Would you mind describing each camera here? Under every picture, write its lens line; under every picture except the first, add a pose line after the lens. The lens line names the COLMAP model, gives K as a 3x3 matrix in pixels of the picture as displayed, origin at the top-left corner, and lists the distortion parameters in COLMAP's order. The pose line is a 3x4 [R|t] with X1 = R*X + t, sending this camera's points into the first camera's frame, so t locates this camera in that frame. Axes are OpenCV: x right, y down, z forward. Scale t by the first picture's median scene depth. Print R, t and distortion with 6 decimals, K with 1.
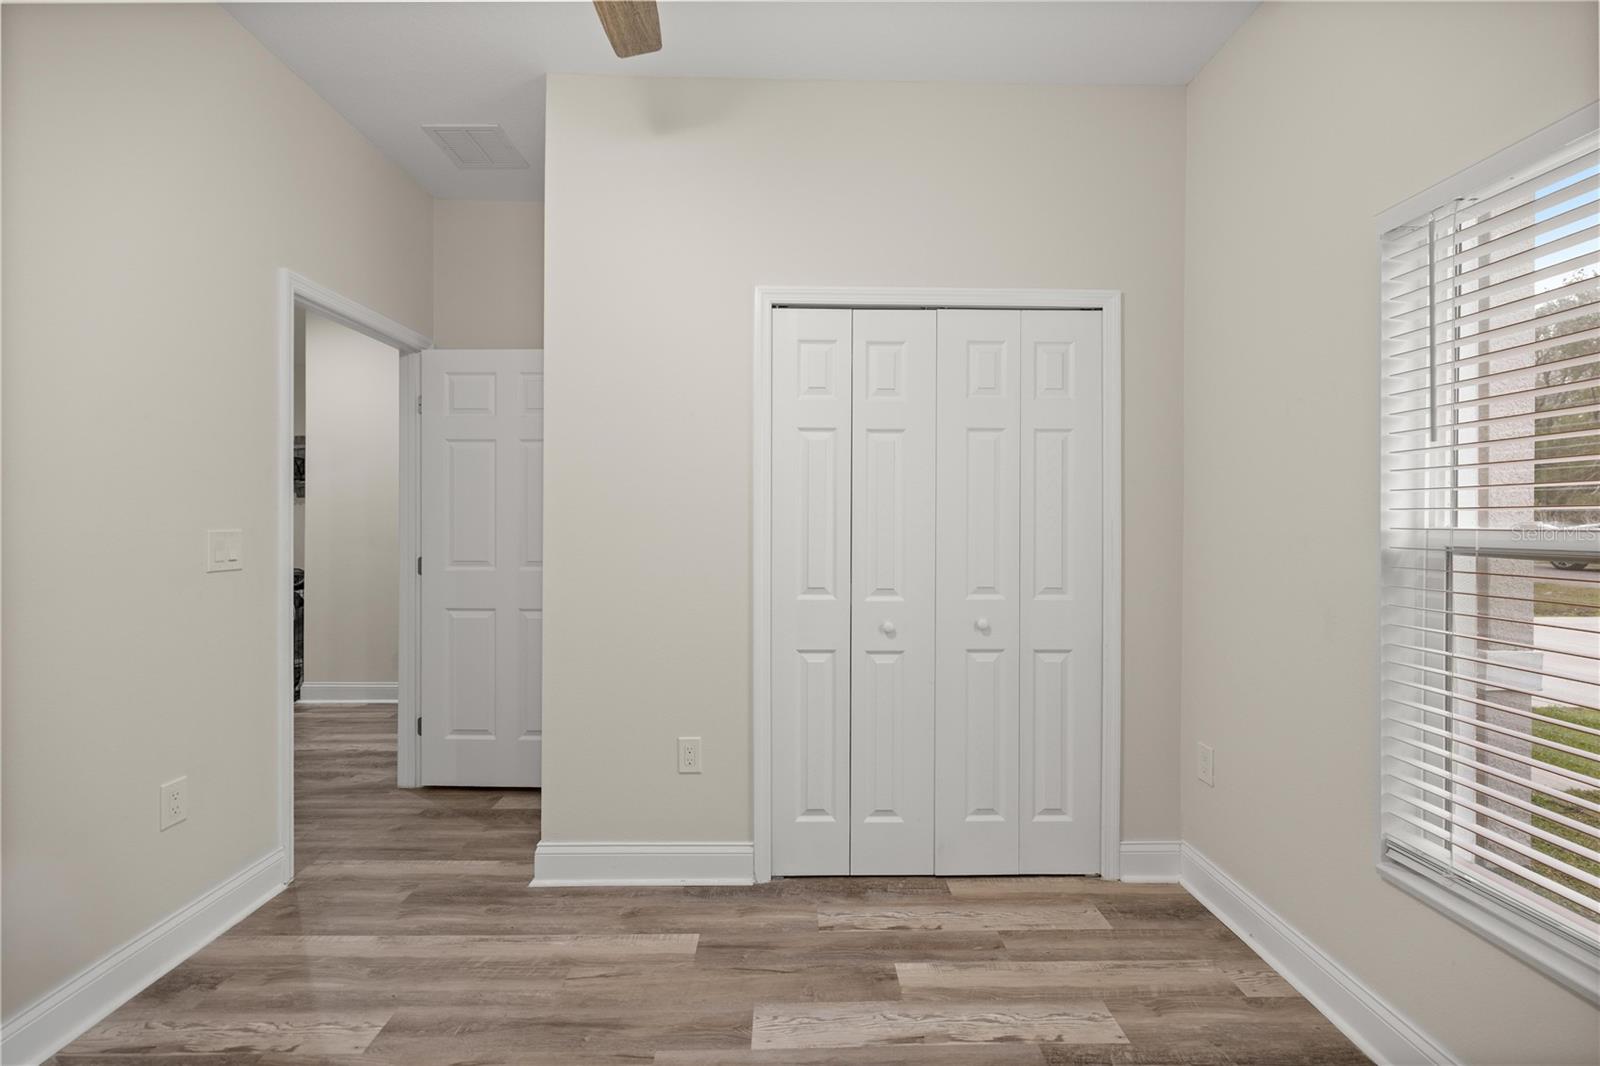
lens RADIAL K [[667.9, 0, 800.0], [0, 667.9, 533.0], [0, 0, 1]] dist [0.001551, 0.000330]
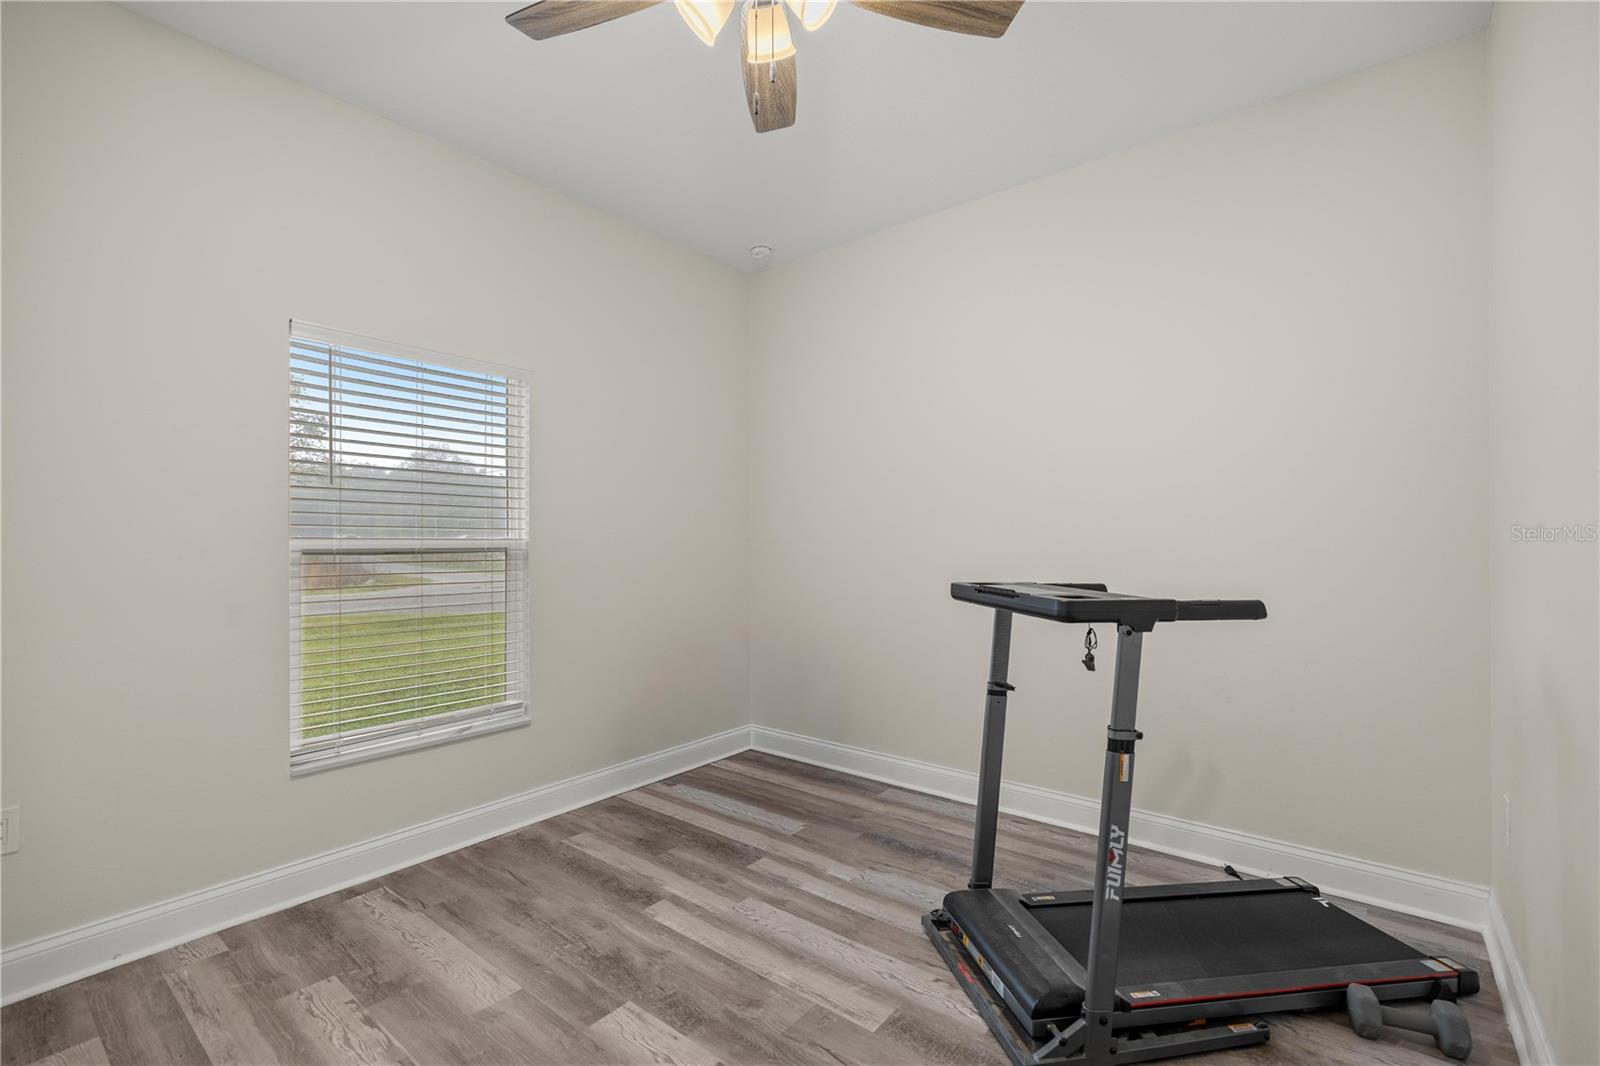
lens RADIAL K [[691.7, 0, 801.9], [0, 691.7, 525.4], [0, 0, 1]] dist [0.000730, 0.000116]
pose [[-0.771567, 0.012723, 0.636021, -0.805439], [0.003024, 0.999862, -0.016333, -0.006198], [-0.636141, -0.010679, -0.771499, 1.244311]]
